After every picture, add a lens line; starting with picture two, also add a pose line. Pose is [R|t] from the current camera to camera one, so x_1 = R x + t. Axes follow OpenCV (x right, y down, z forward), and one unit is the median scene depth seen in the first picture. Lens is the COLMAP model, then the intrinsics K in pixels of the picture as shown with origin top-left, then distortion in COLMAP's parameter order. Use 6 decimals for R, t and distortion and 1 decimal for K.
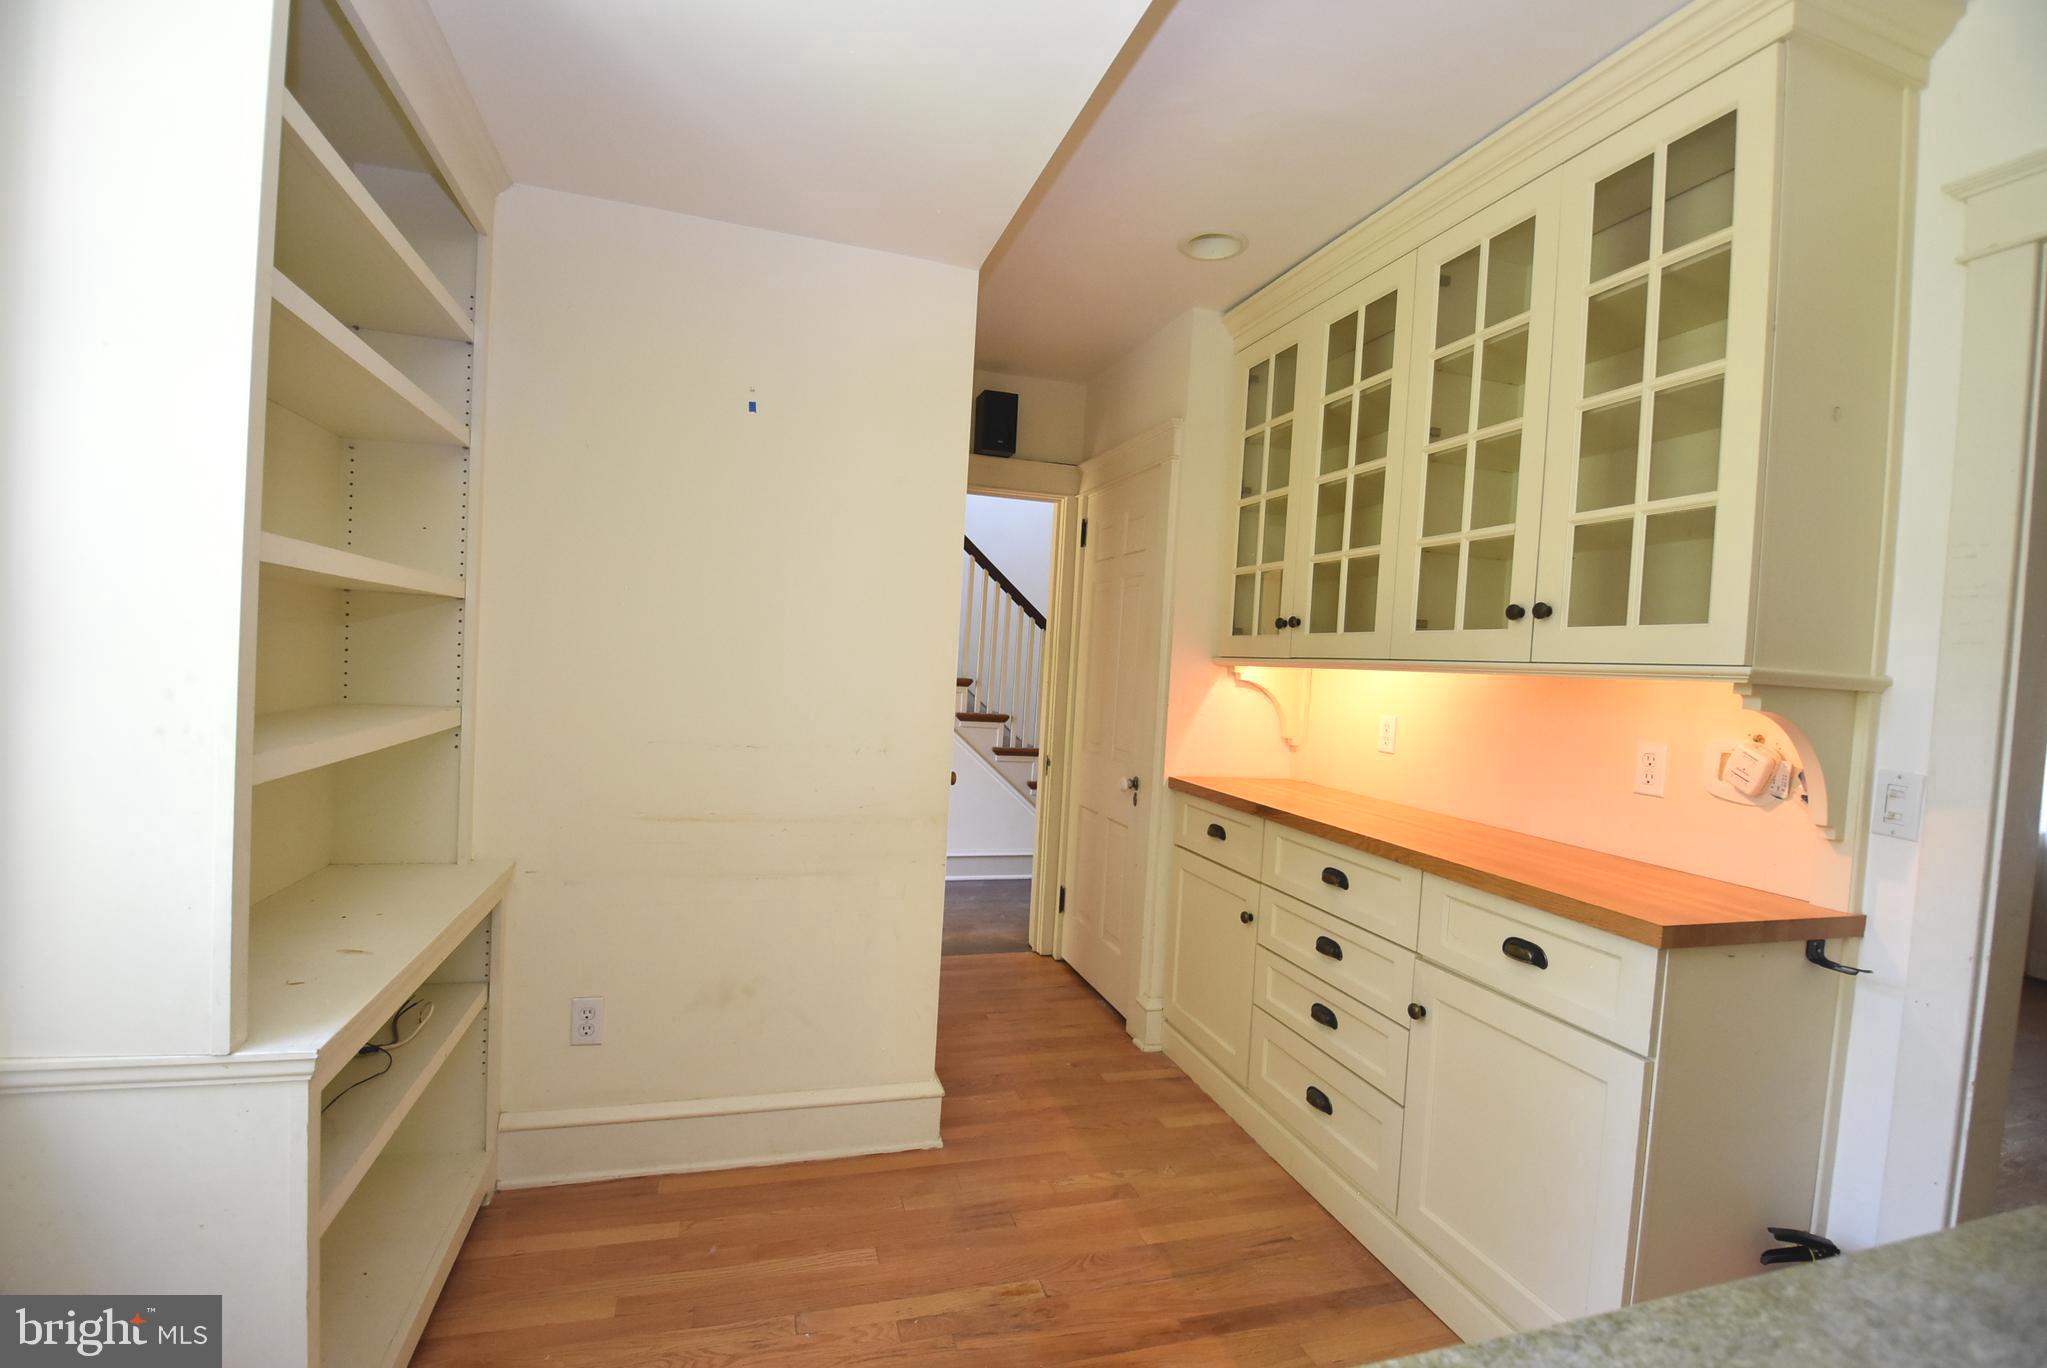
lens RADIAL K [[904.7, 0, 1025.2], [0, 904.7, 687.6], [0, 0, 1]] dist [0.020510, -0.028904]
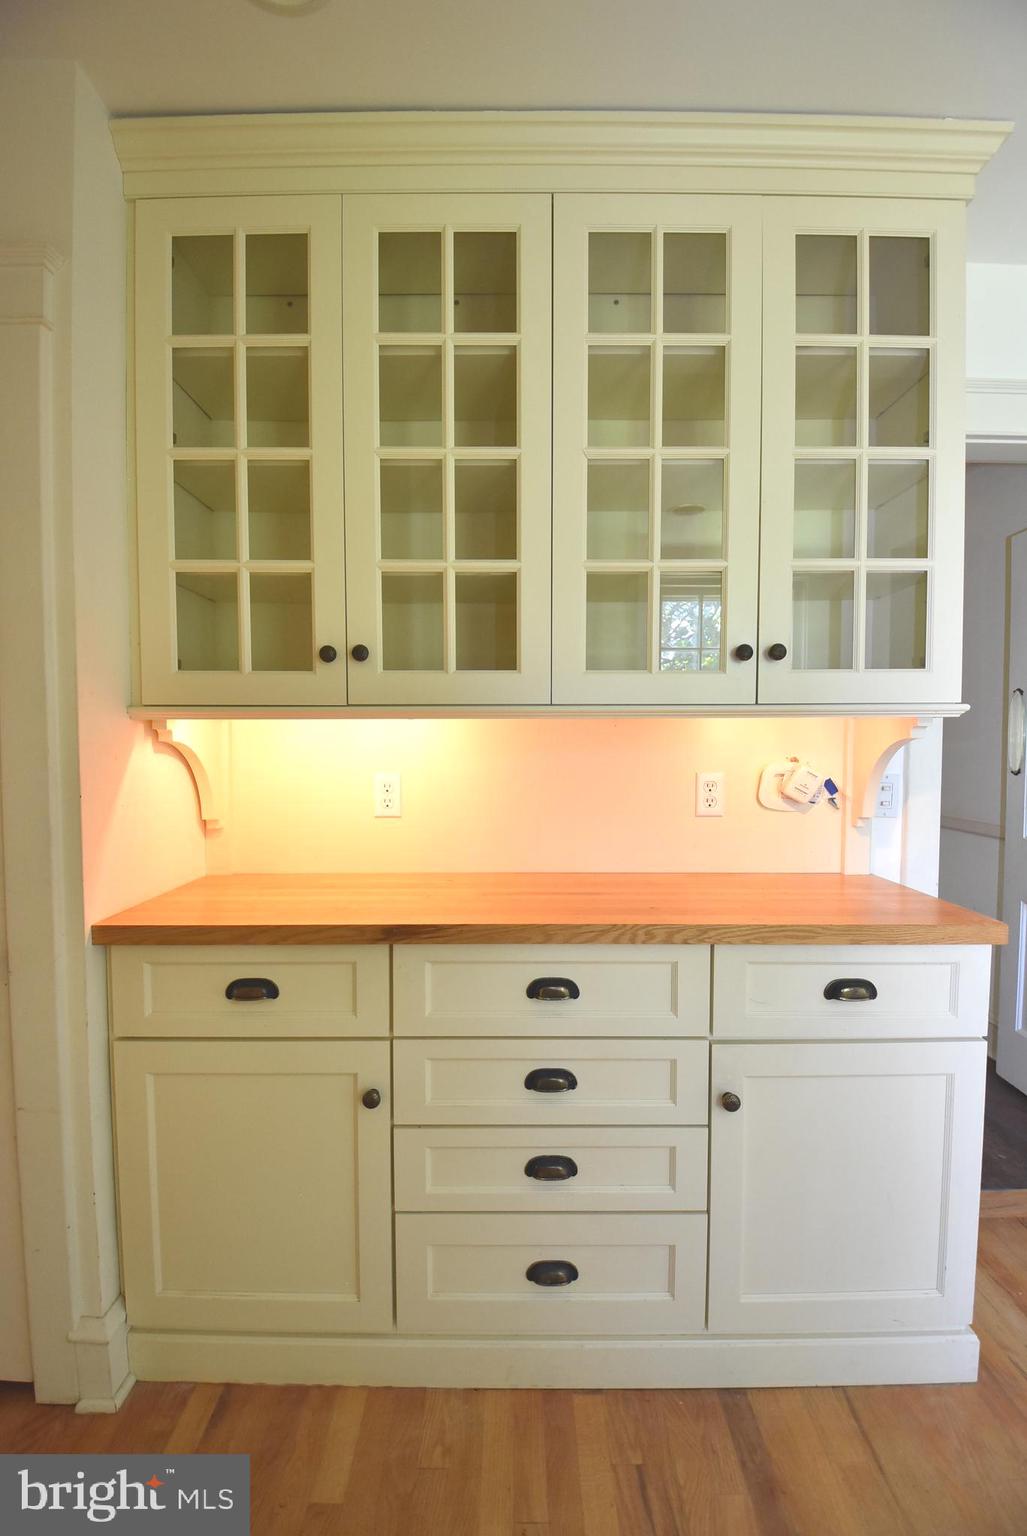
lens RADIAL K [[748.9, 0, 512.7], [0, 748.9, 762.3], [0, 0, 1]] dist [0.014701, -0.029517]
pose [[0.299276, -0.093645, 0.949560, -0.220963], [0.044088, 0.995467, 0.084277, -0.032481], [-0.953148, 0.016642, 0.302048, 0.720127]]
